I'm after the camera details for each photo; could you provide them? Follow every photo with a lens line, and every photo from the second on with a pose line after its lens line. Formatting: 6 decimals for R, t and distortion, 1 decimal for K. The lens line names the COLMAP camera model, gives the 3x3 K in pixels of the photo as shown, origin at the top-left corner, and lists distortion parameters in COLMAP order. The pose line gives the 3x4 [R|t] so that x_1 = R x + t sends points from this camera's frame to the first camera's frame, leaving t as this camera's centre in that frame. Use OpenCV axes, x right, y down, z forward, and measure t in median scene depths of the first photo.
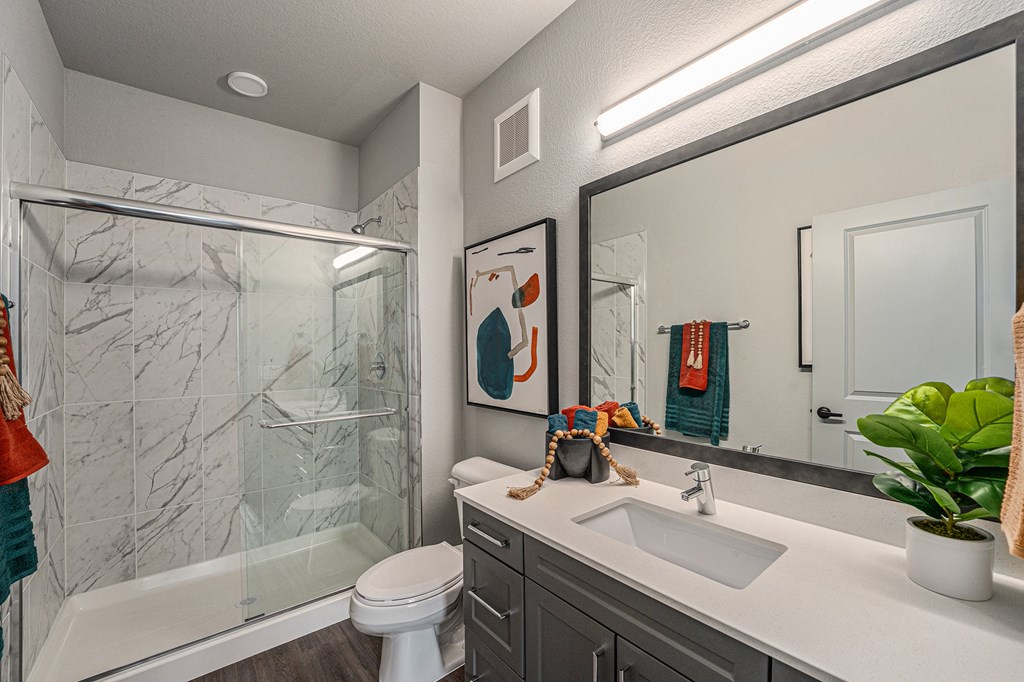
lens RADIAL K [[421.6, 0, 510.8], [0, 421.6, 347.5], [0, 0, 1]] dist [-0.023379, -0.000538]
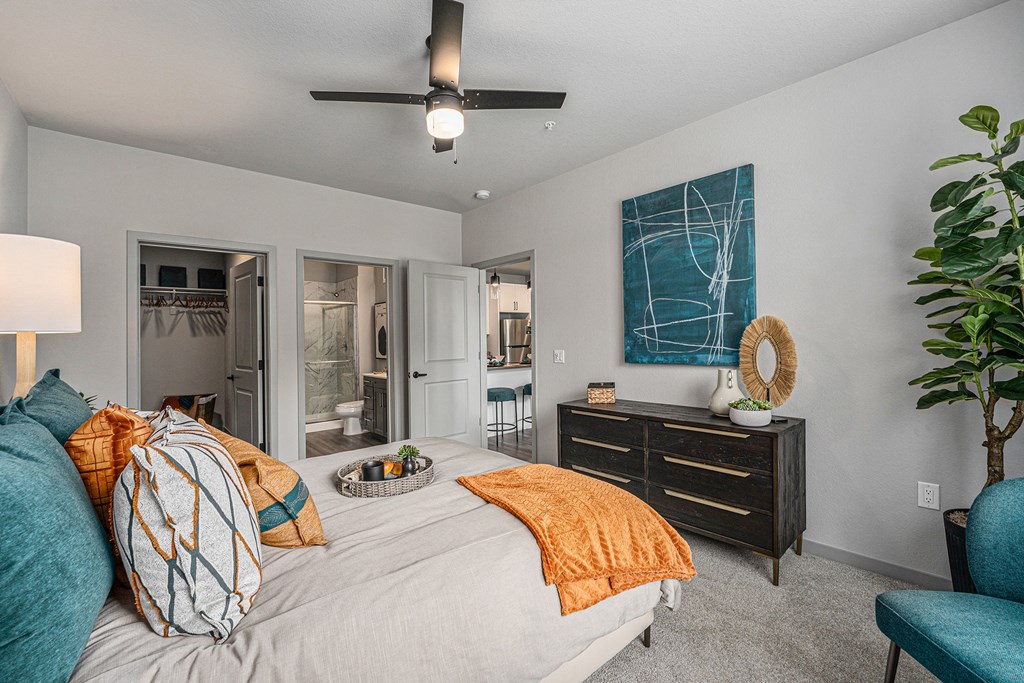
lens RADIAL K [[421.6, 0, 513.8], [0, 421.6, 334.7], [0, 0, 1]] dist [-0.023379, -0.000538]
pose [[0.999011, -0.006800, 0.043943, 0.688151], [0.006720, 0.999975, 0.001985, -0.027001], [-0.043955, -0.001688, 0.999032, -1.821829]]
